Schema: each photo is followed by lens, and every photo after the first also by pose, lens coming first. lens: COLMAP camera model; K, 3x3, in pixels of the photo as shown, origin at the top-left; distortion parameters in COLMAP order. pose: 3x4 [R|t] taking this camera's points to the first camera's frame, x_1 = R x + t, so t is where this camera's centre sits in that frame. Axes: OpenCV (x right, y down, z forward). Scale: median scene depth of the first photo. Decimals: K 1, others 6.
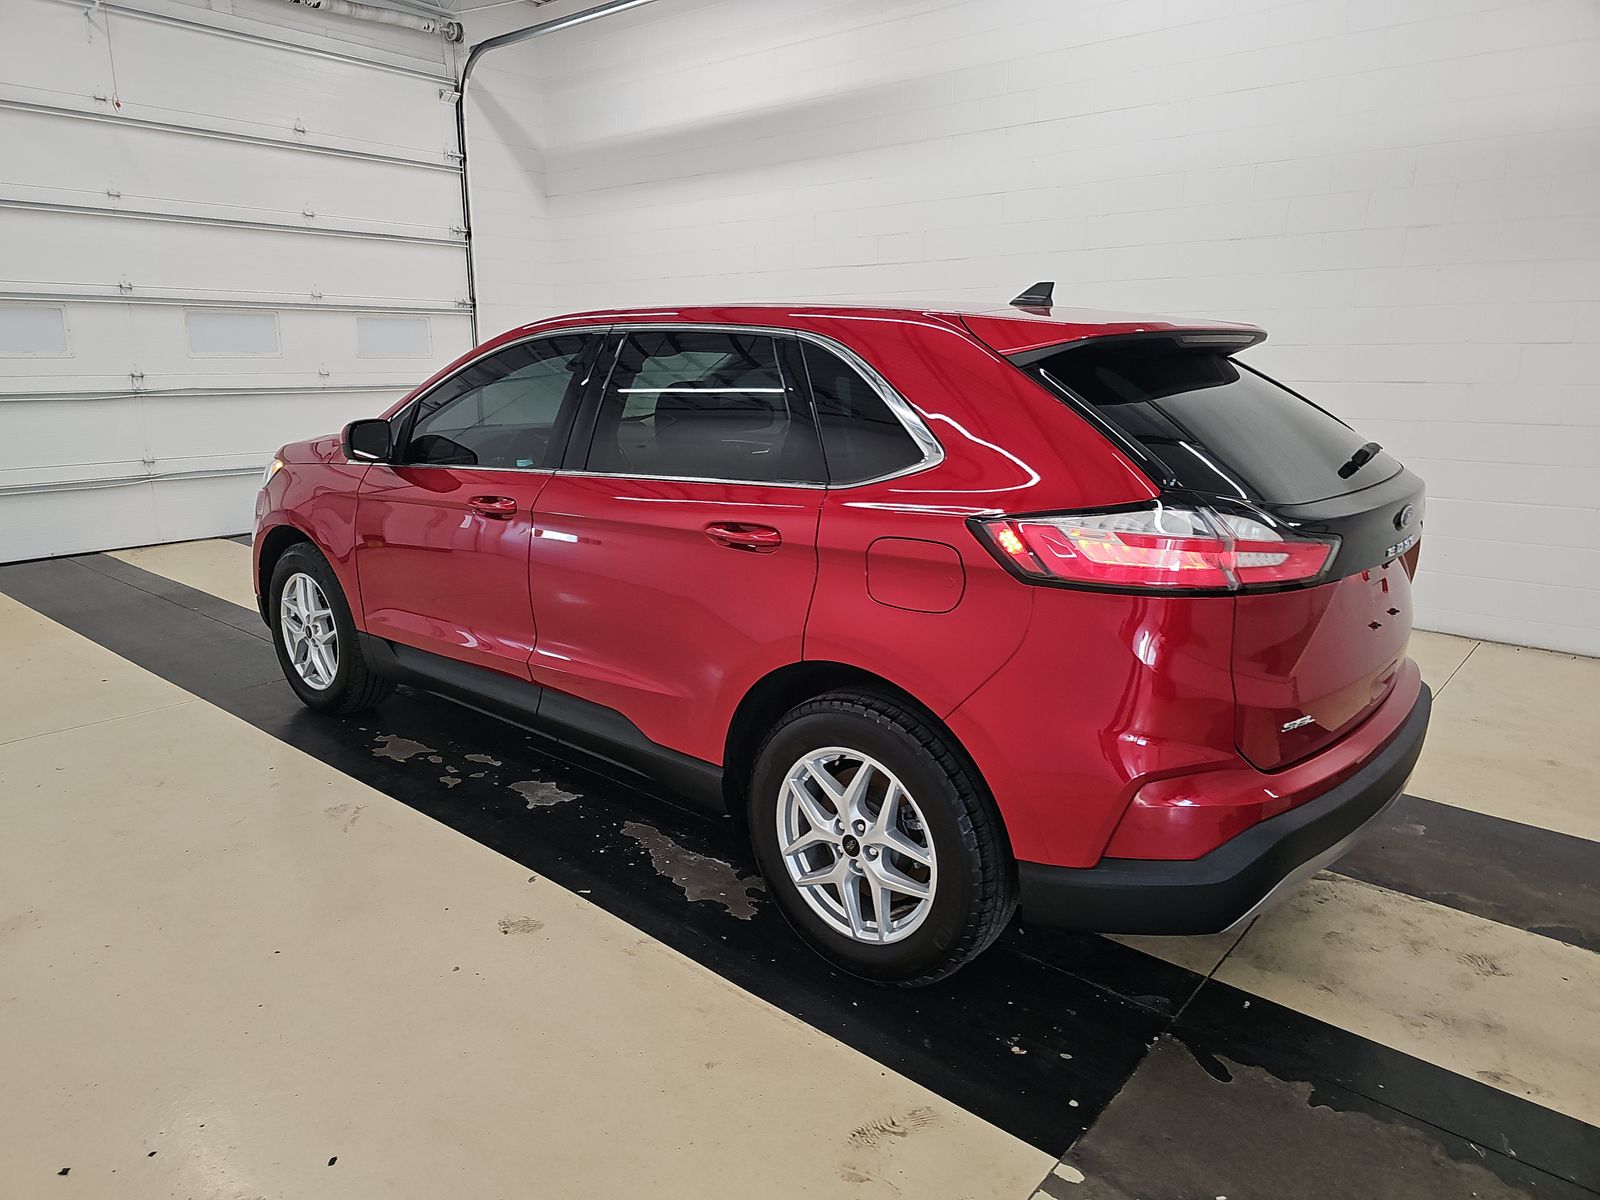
lens RADIAL K [[1041.9, 0, 800.0], [0, 1041.9, 600.0], [0, 0, 1]] dist [0.008460, -0.034635]
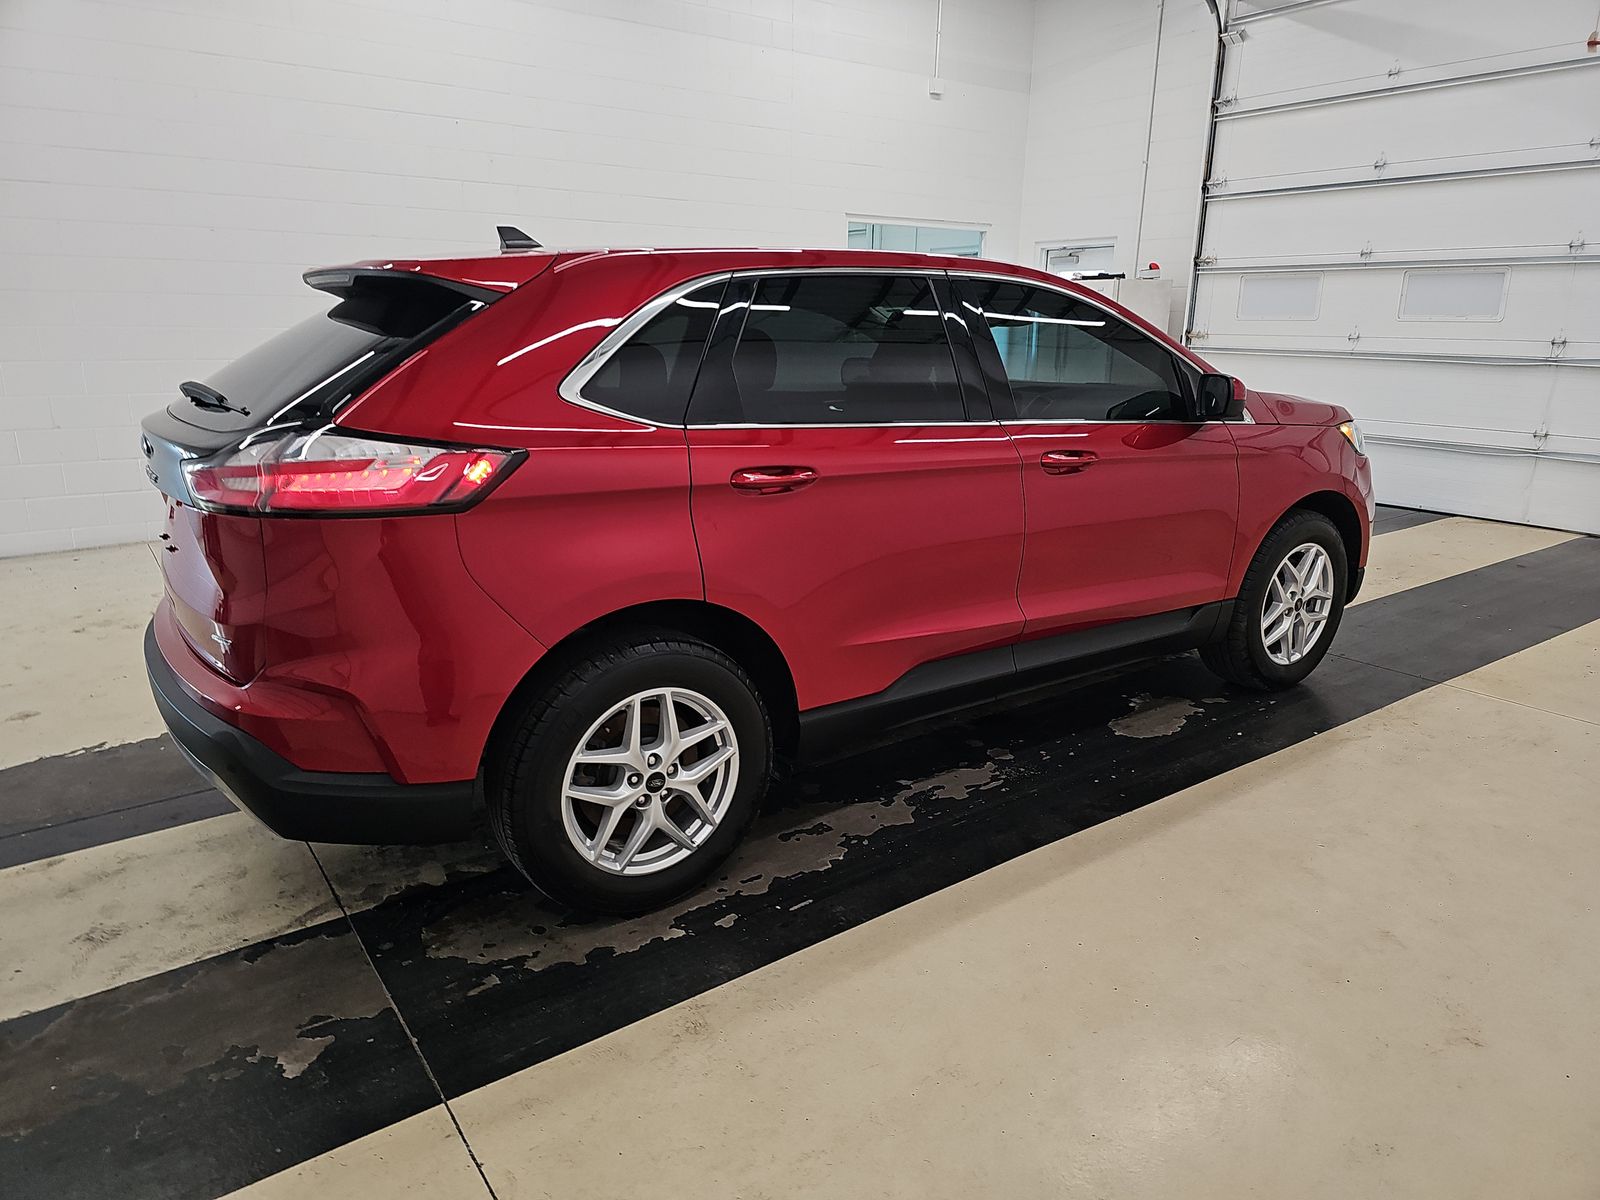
lens RADIAL K [[1057.3, 0, 790.5], [0, 1057.3, 602.9], [0, 0, 1]] dist [0.022015, -0.033233]
pose [[-0.251123, 0.239493, -0.937859, 1.180761], [-0.219825, 0.929481, 0.296214, -0.325000], [0.942663, 0.280551, -0.180767, 1.483500]]
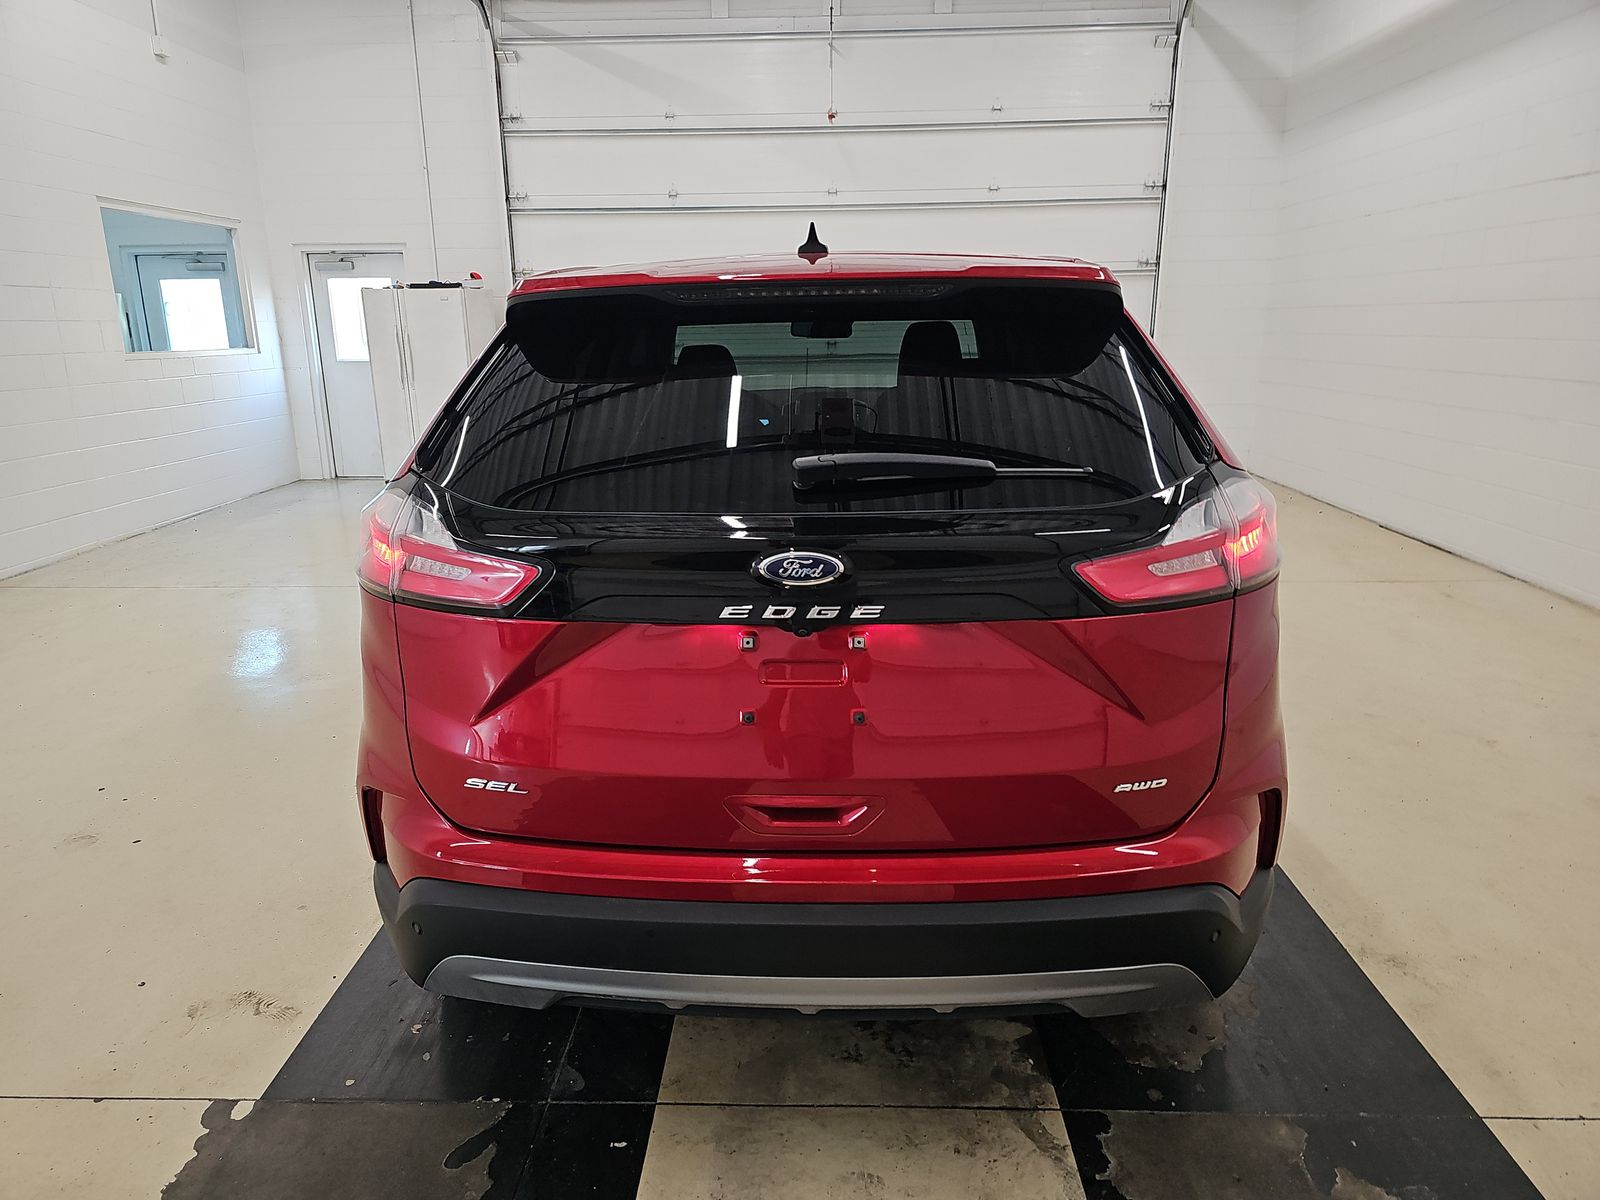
lens RADIAL K [[1057.3, 0, 790.5], [0, 1057.3, 602.9], [0, 0, 1]] dist [0.022015, -0.033233]
pose [[0.622832, 0.181955, -0.760903, 0.852762], [-0.156386, 0.981905, 0.106795, -0.100433], [0.766567, 0.052479, 0.640017, 0.454785]]
